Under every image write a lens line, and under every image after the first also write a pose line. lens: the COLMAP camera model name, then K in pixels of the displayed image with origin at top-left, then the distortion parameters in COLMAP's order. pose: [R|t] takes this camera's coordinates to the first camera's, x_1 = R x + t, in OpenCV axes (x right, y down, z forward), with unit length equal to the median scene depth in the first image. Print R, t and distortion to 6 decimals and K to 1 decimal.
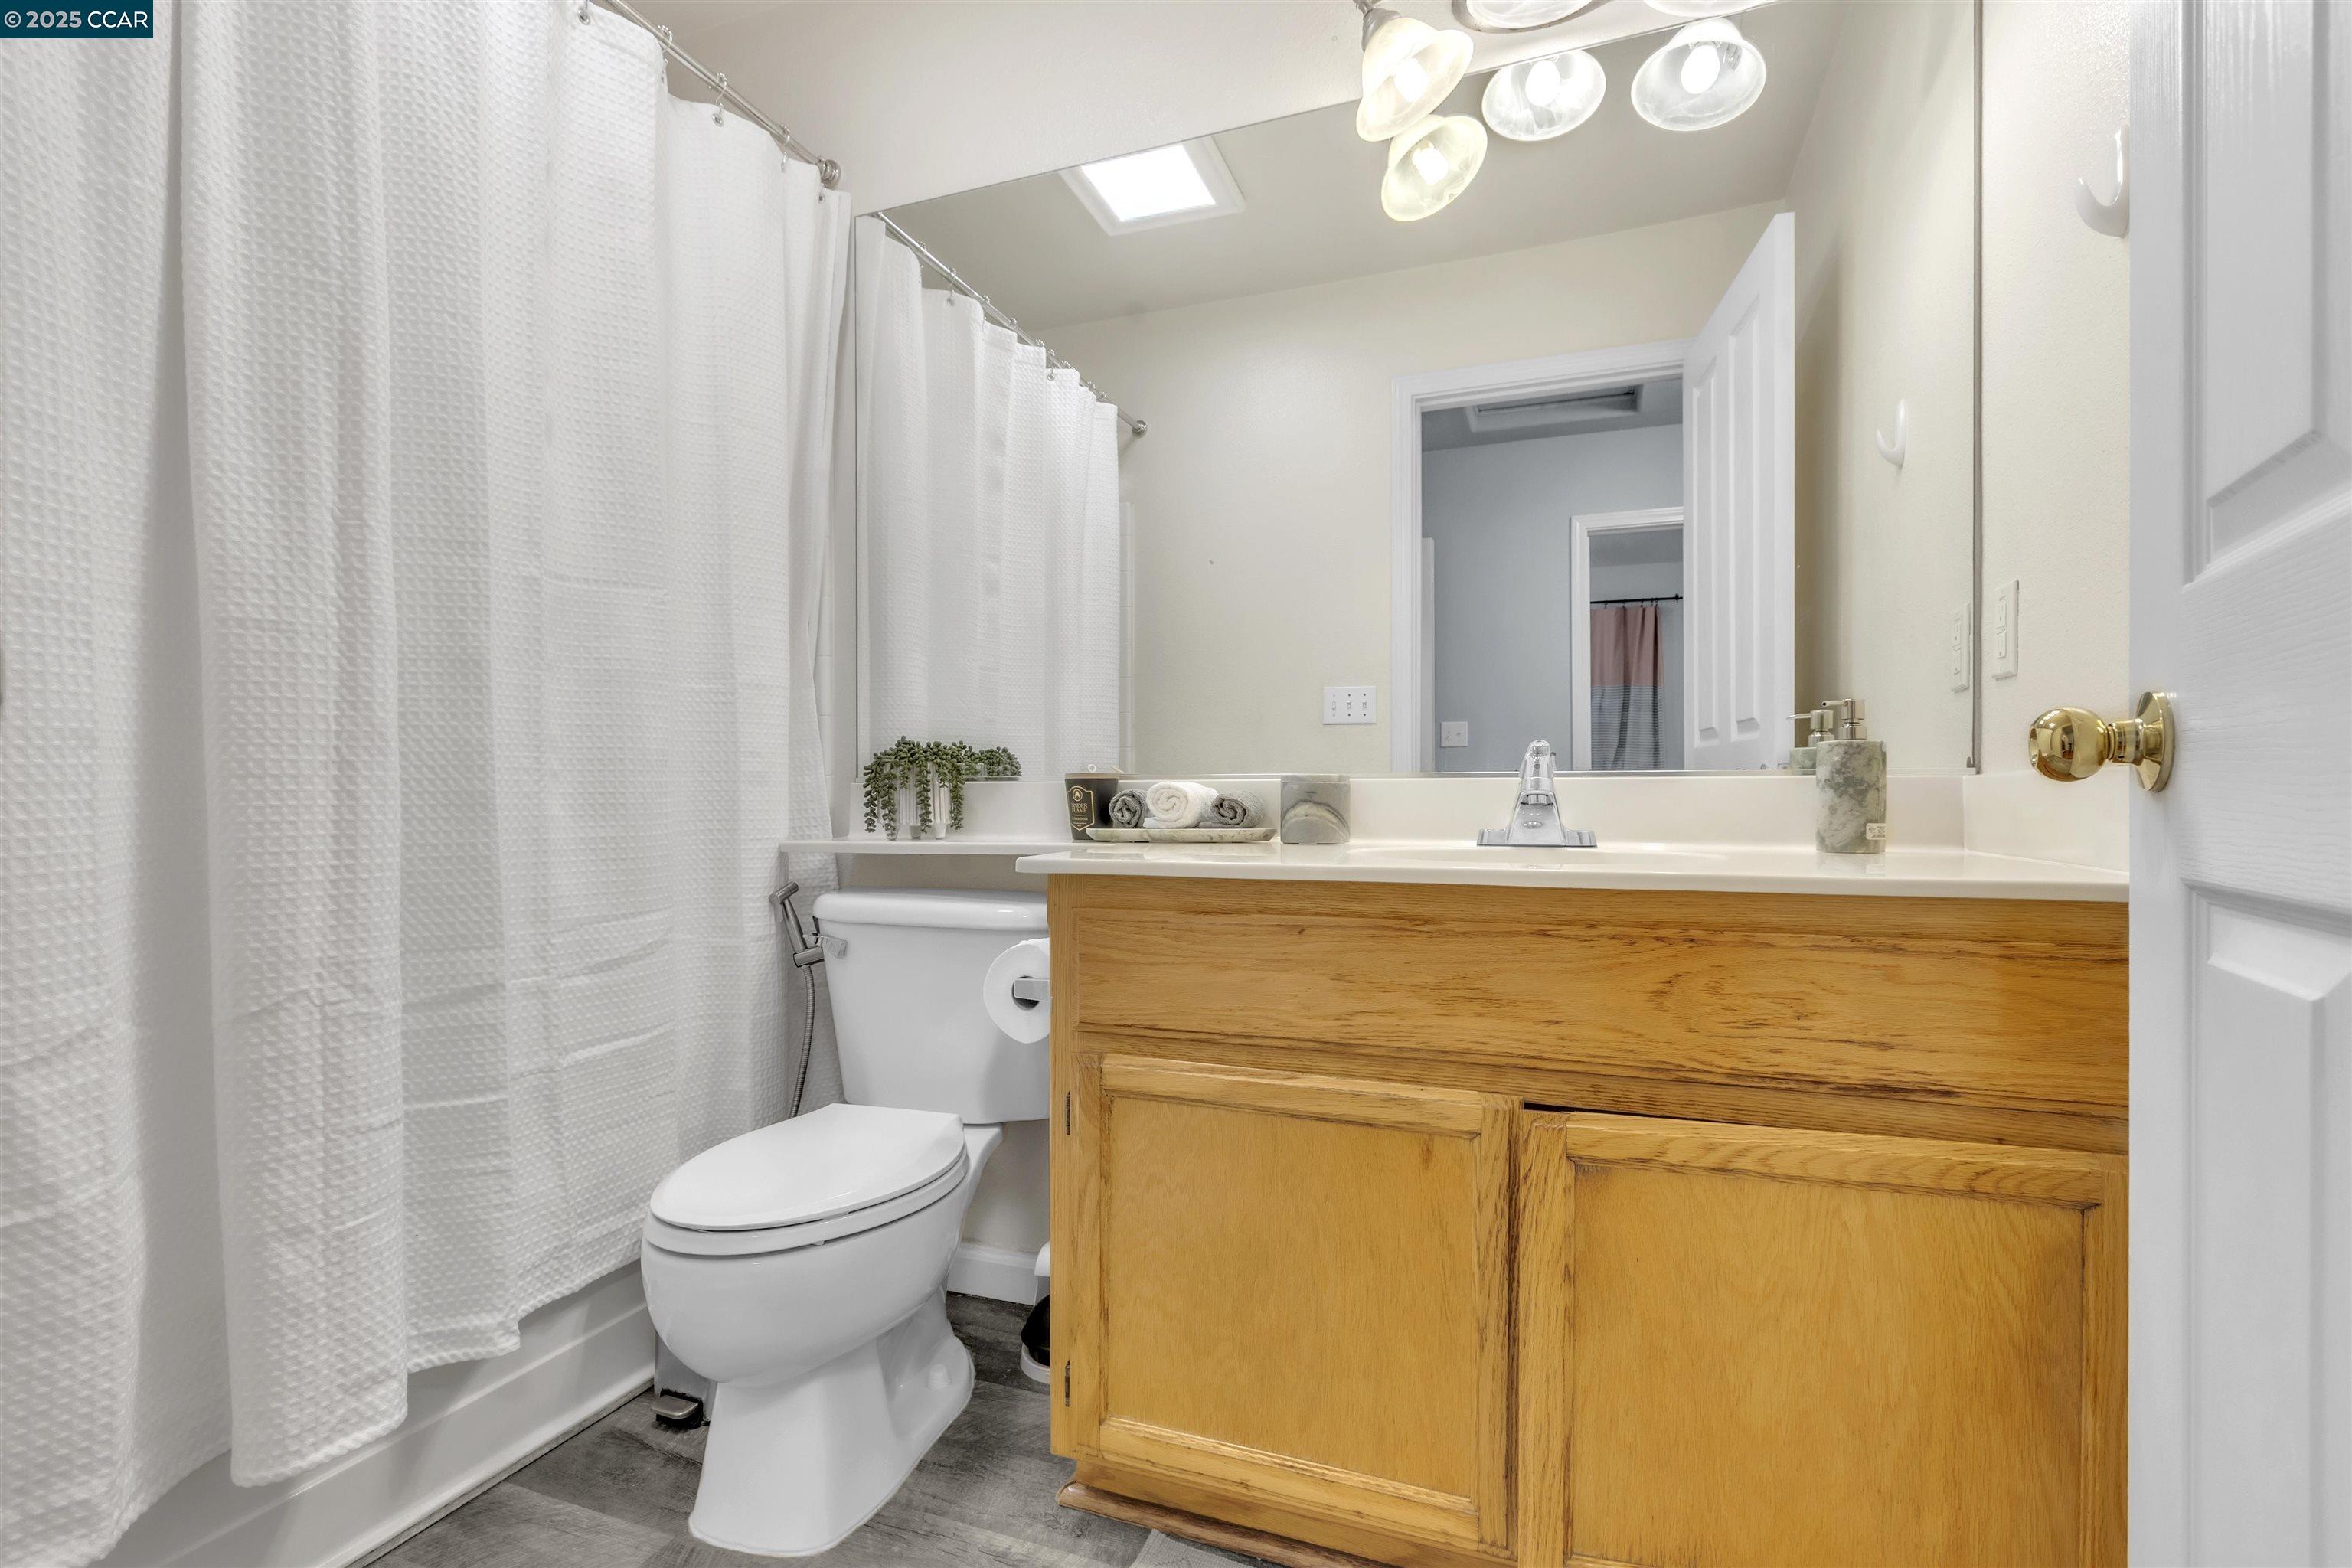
lens RADIAL K [[1049.8, 0, 1185.1], [0, 1049.8, 802.3], [0, 0, 1]] dist [-0.001567, -0.000194]
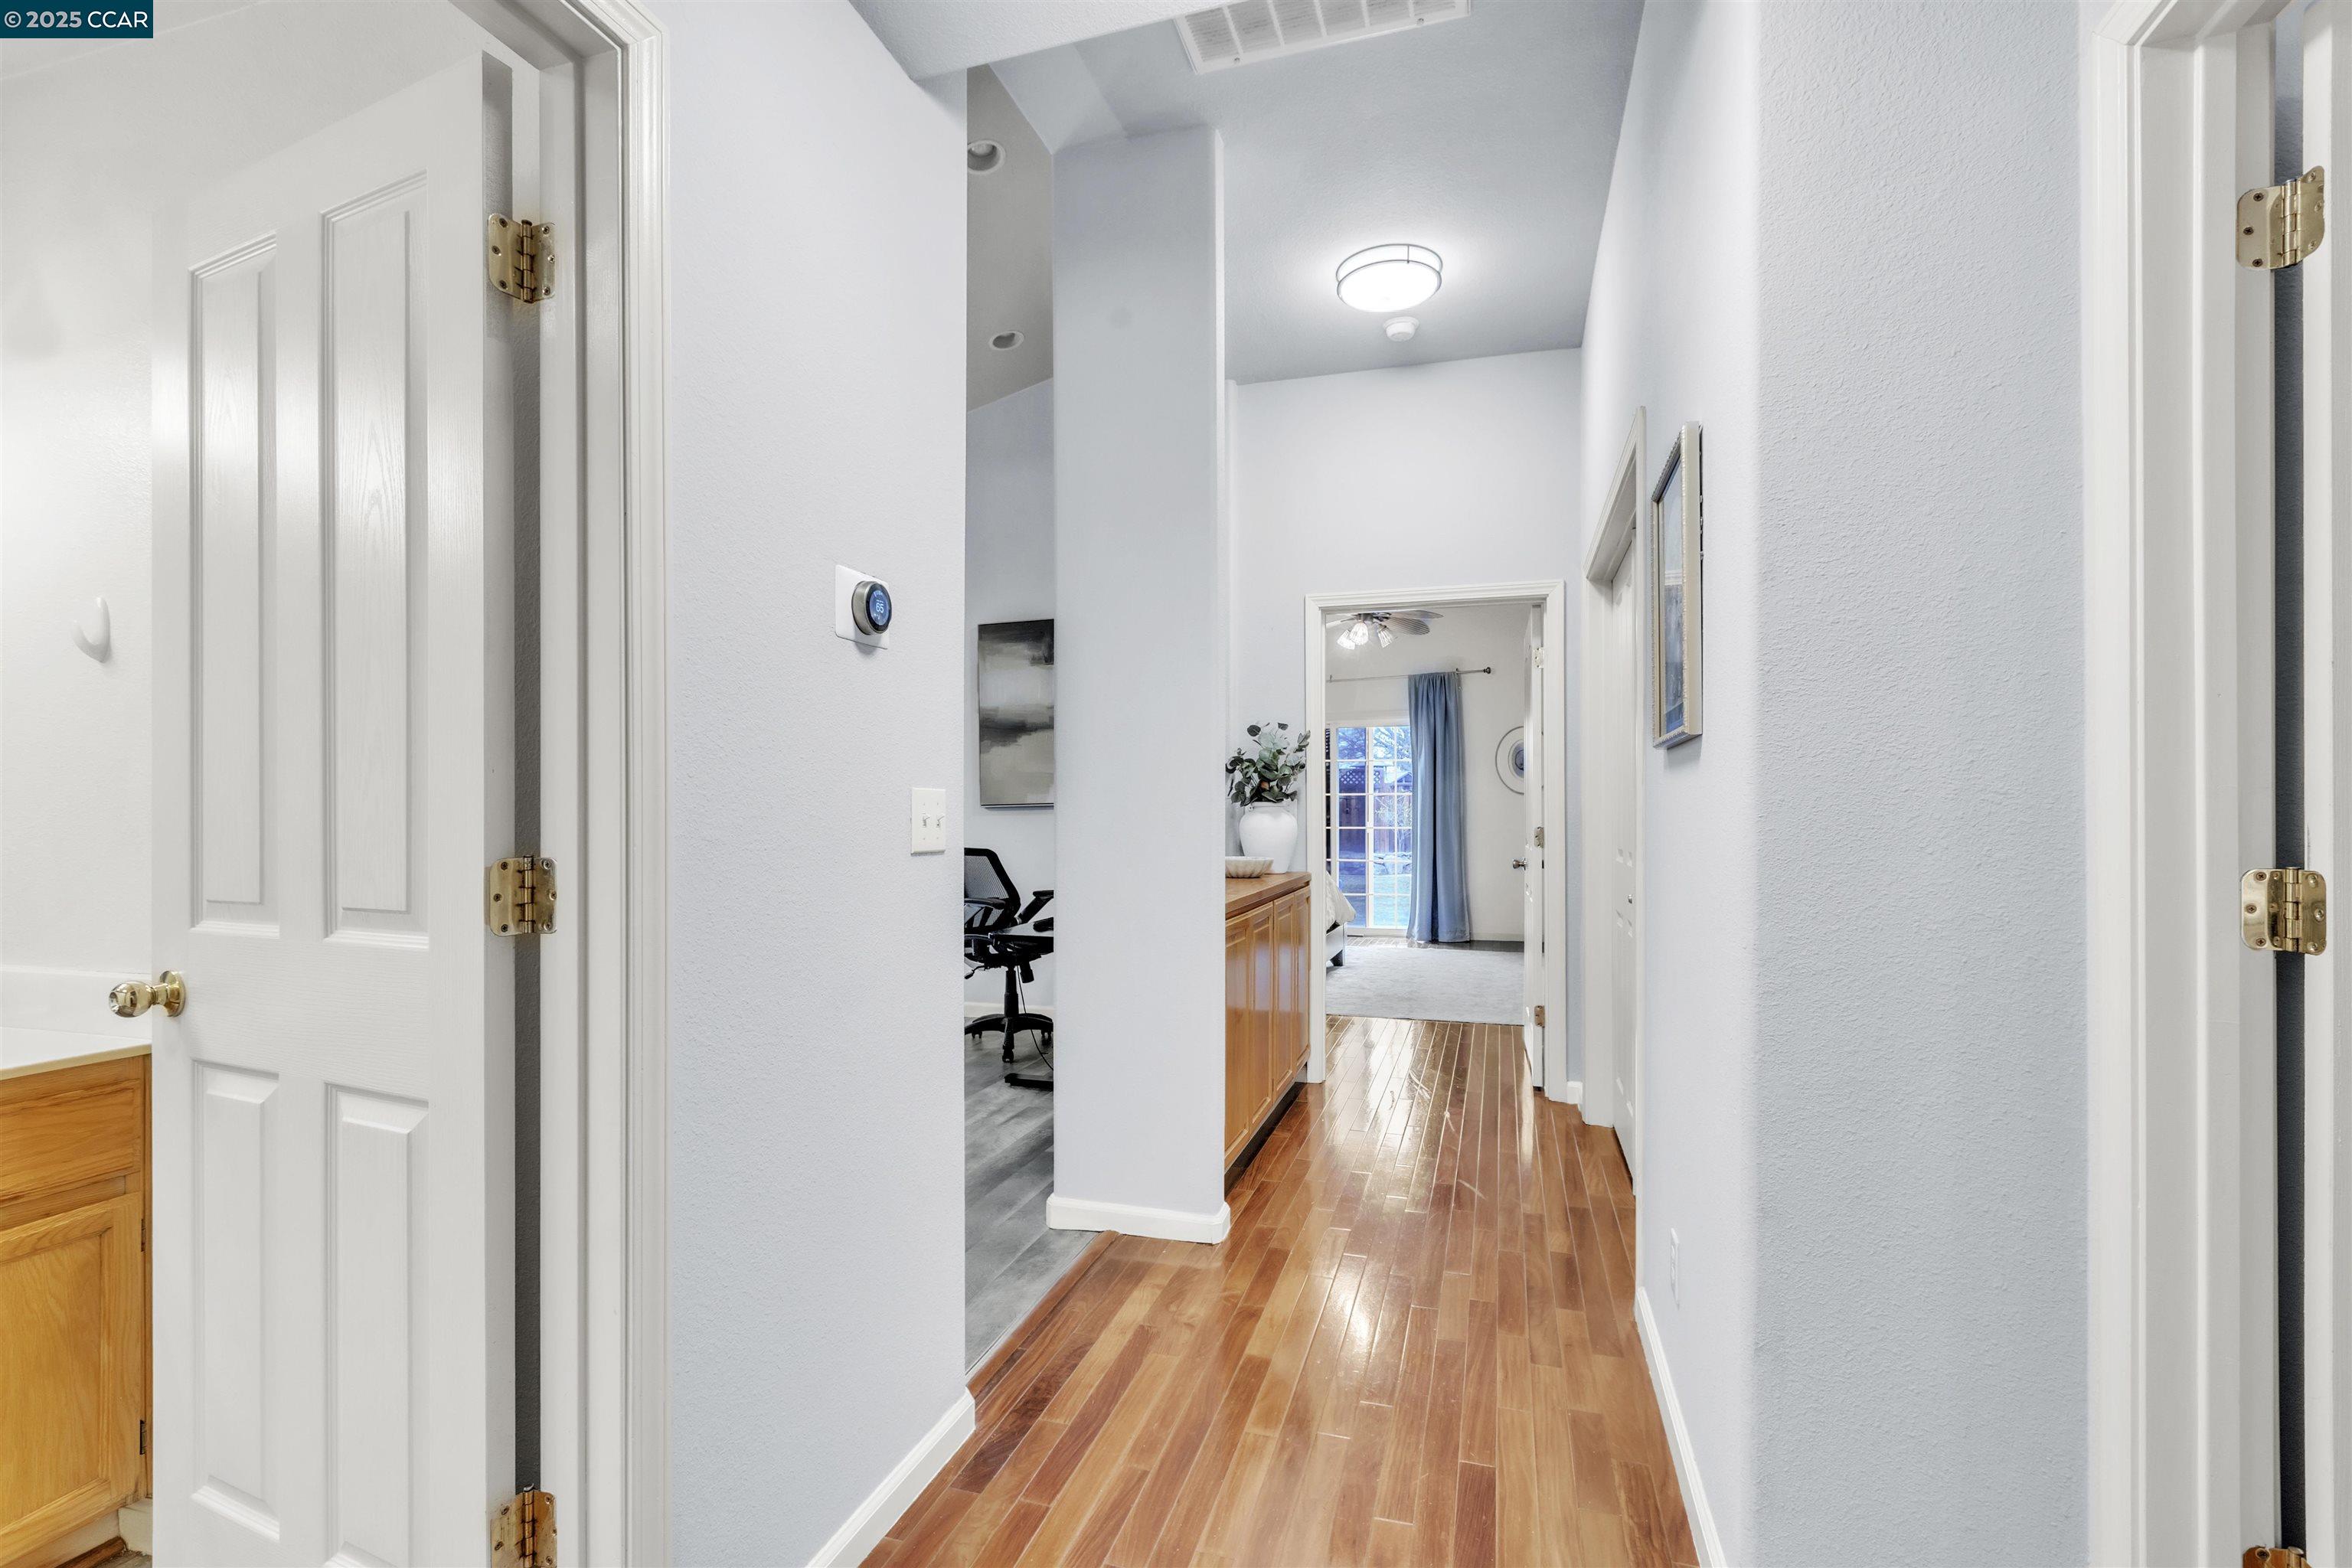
lens RADIAL K [[1049.8, 0, 1167.9], [0, 1049.8, 800.3], [0, 0, 1]] dist [-0.001567, -0.000194]
pose [[-0.080979, 0.006706, 0.996693, -1.087907], [0.007873, 0.999950, -0.006089, -0.329841], [-0.996685, 0.007354, -0.081027, -0.683292]]
